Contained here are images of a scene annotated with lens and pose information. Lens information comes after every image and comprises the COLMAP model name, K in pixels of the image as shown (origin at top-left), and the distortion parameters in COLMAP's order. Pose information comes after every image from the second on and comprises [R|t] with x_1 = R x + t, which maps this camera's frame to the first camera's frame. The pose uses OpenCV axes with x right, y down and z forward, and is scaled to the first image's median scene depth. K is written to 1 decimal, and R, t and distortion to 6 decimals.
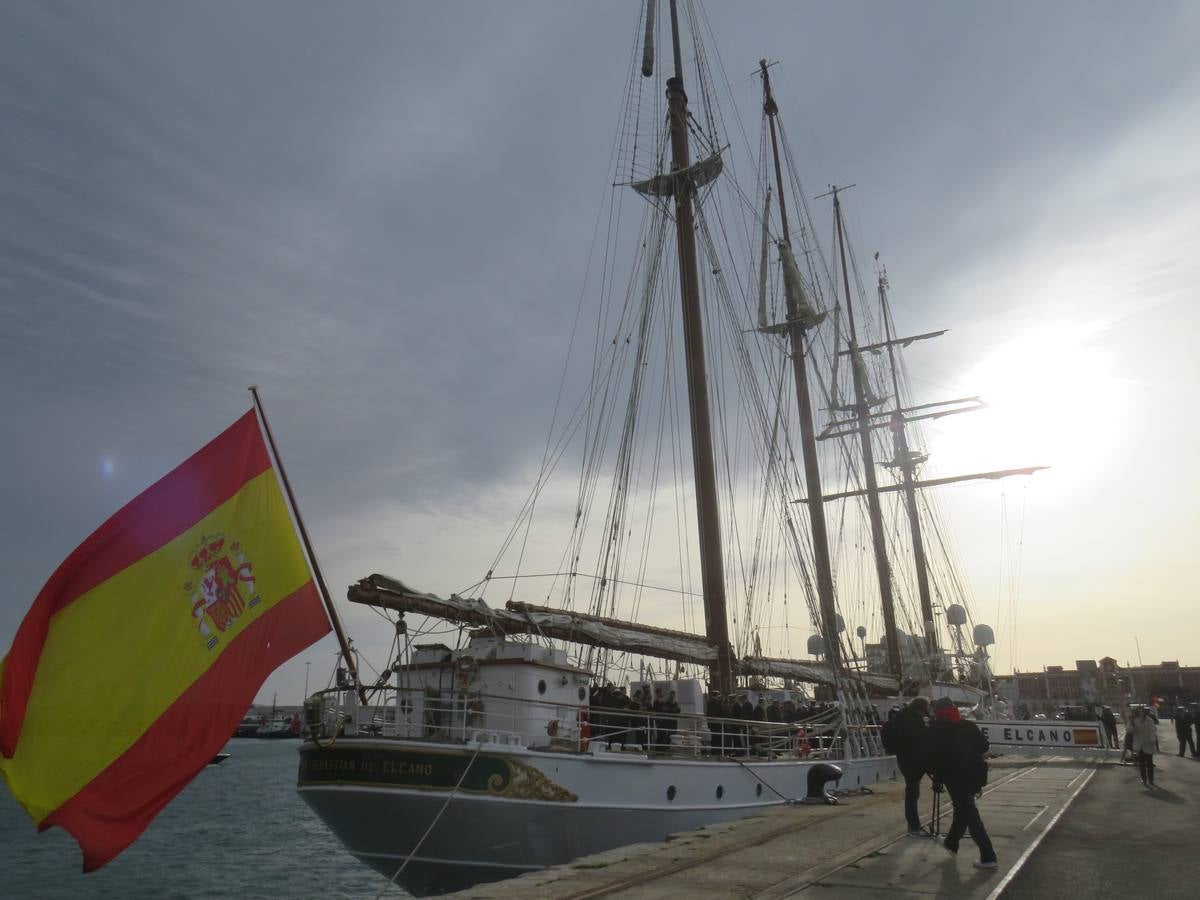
lens RADIAL K [[856.6, 0, 600.0], [0, 856.6, 450.0], [0, 0, 1]] dist [-0.027532, 0.000041]
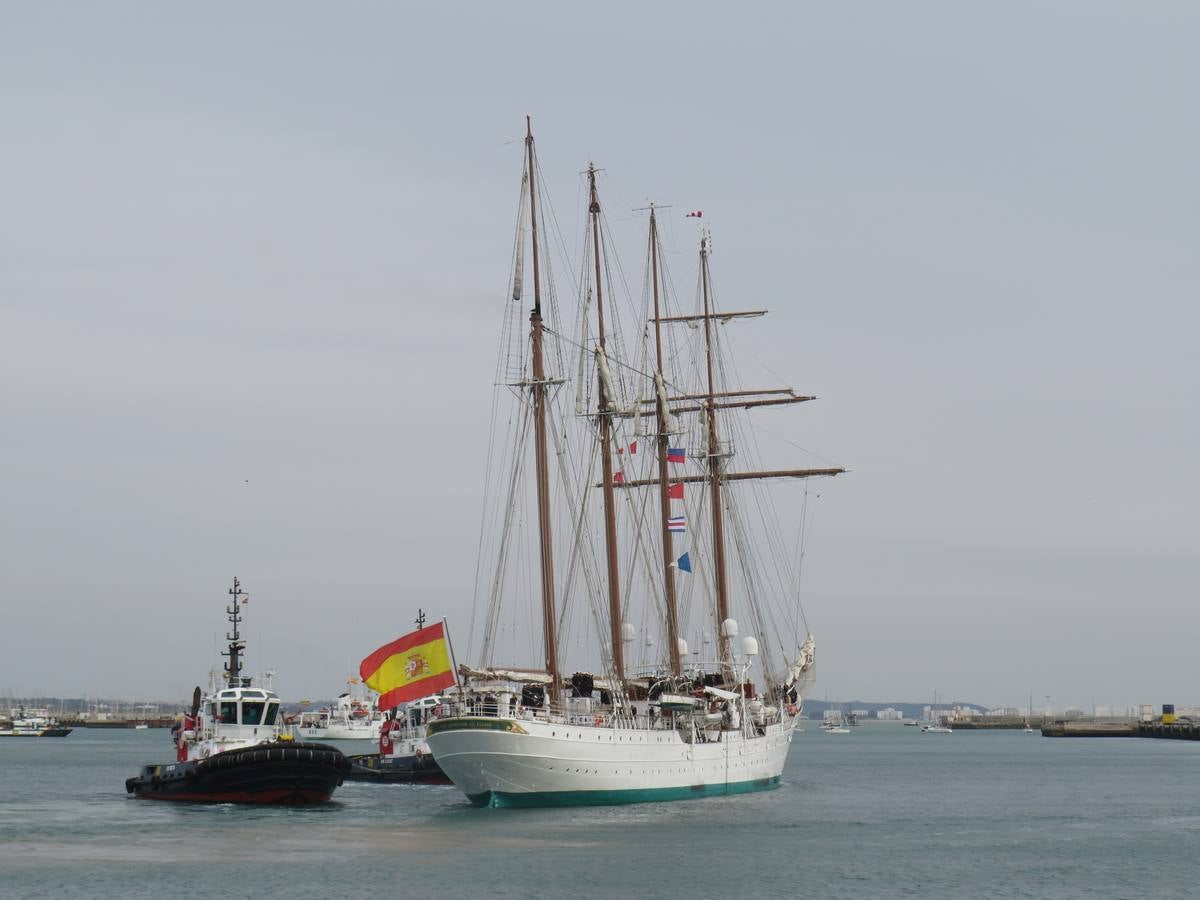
lens RADIAL K [[2602.1, 0, 600.0], [0, 2602.1, 450.0], [0, 0, 1]] dist [0.016136, -0.003635]
pose [[0.972992, 0.011431, 0.230554, -0.627740], [-0.054854, 0.981613, 0.182829, -0.755392], [-0.224225, -0.190538, 0.955729, -2.537546]]
